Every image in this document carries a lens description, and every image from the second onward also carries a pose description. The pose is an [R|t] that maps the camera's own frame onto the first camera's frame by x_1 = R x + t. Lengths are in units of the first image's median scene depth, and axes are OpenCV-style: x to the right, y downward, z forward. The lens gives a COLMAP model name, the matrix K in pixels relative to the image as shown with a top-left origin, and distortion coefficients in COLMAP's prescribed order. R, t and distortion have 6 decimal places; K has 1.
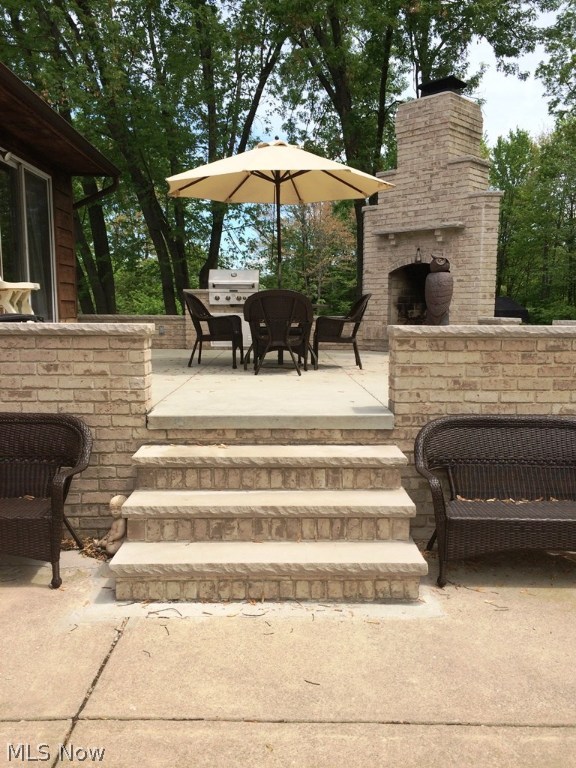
lens RADIAL K [[653.5, 0, 288.8], [0, 653.5, 384.3], [0, 0, 1]] dist [0.015325, 0.002027]
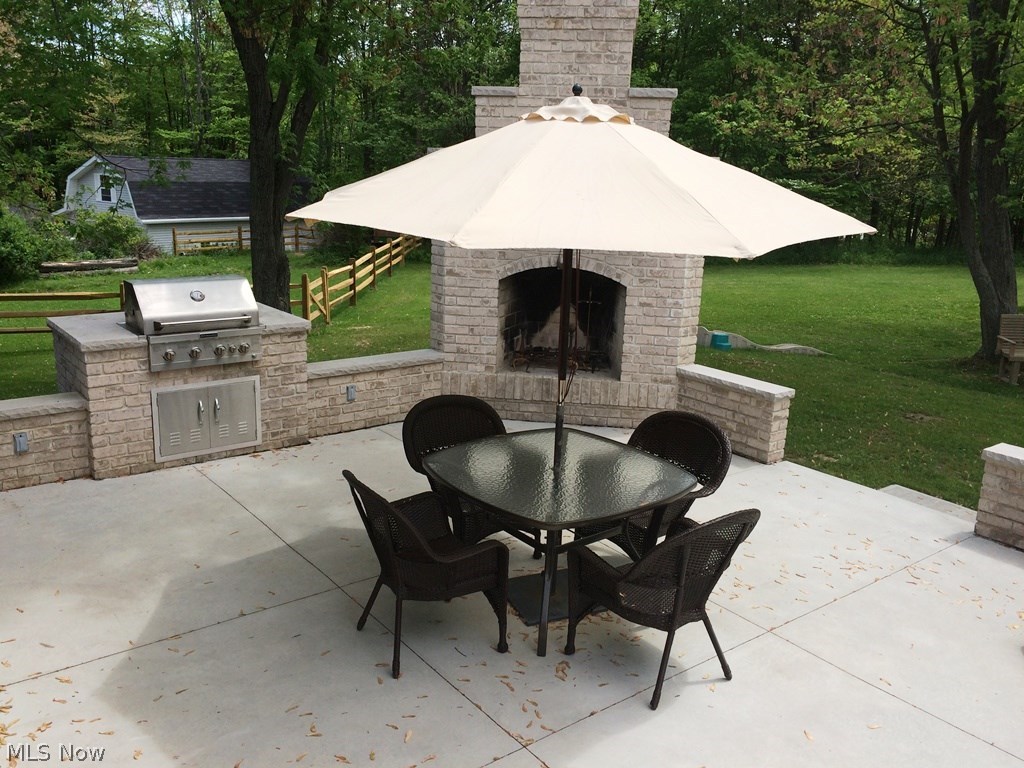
lens RADIAL K [[871.4, 0, 509.6], [0, 871.4, 383.9], [0, 0, 1]] dist [0.015325, 0.002027]
pose [[0.785230, -0.131434, 0.605094, -0.315812], [0.036569, 0.985351, 0.166574, -0.222999], [-0.618123, -0.108671, 0.778533, 0.458829]]
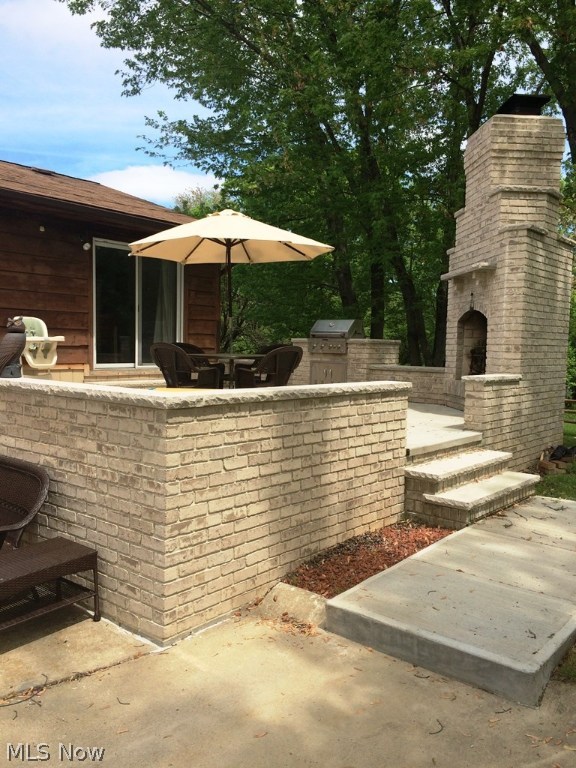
lens RADIAL K [[653.5, 0, 289.5], [0, 653.5, 384.4], [0, 0, 1]] dist [0.015325, 0.002027]
pose [[0.767004, 0.052936, -0.639455, 0.607696], [-0.091755, 0.995397, -0.027656, -0.040453], [0.635048, 0.079886, 0.768331, 0.183126]]
